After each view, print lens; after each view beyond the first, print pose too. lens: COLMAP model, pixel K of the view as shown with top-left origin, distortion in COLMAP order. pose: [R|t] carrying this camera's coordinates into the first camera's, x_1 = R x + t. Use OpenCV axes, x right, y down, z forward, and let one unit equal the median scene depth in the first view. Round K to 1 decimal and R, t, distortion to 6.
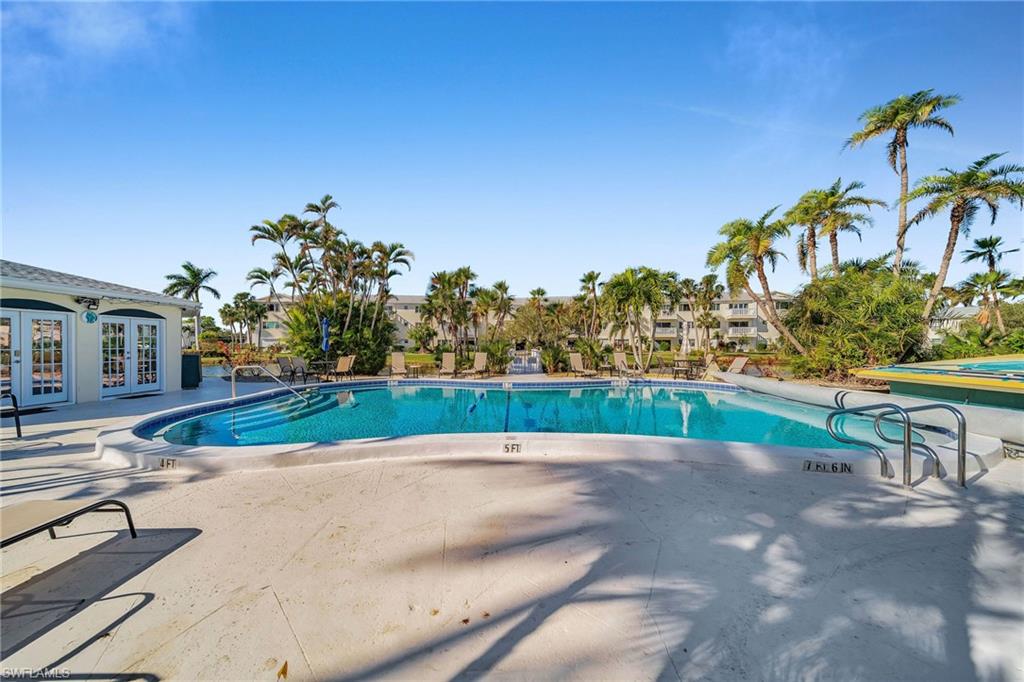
lens RADIAL K [[357.6, 0, 512.2], [0, 357.6, 345.6], [0, 0, 1]] dist [0.000348, 0.000017]
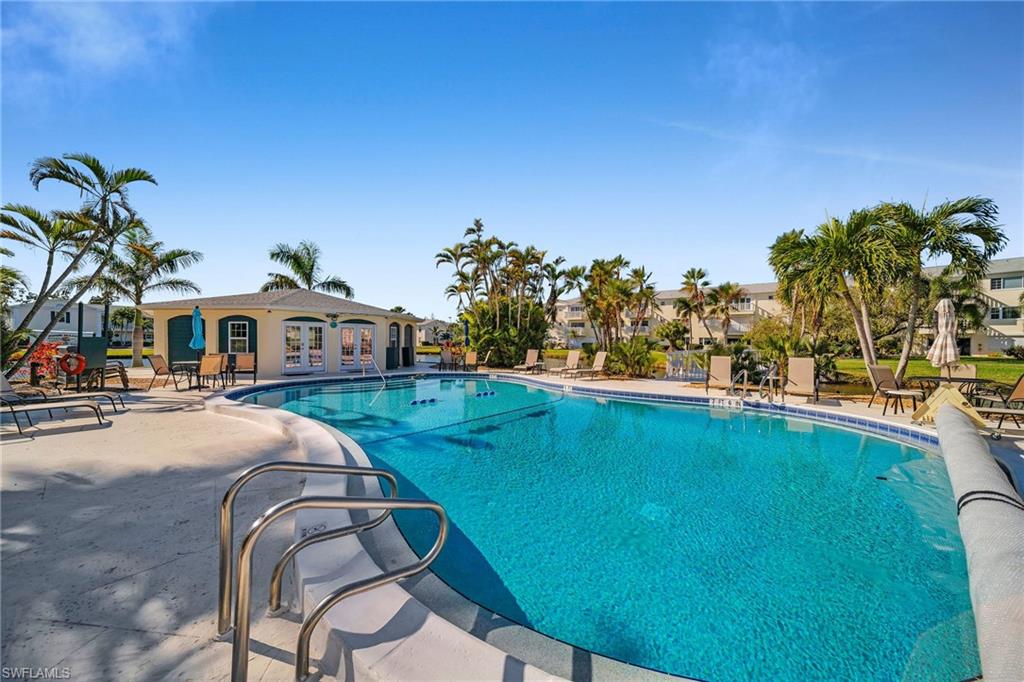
lens RADIAL K [[357.6, 0, 512.2], [0, 357.6, 345.6], [0, 0, 1]] dist [0.000348, 0.000017]
pose [[0.701270, 0.014497, -0.712749, 0.433506], [-0.010779, 0.999895, 0.009732, -0.001796], [0.712814, 0.000858, 0.701352, 0.235671]]
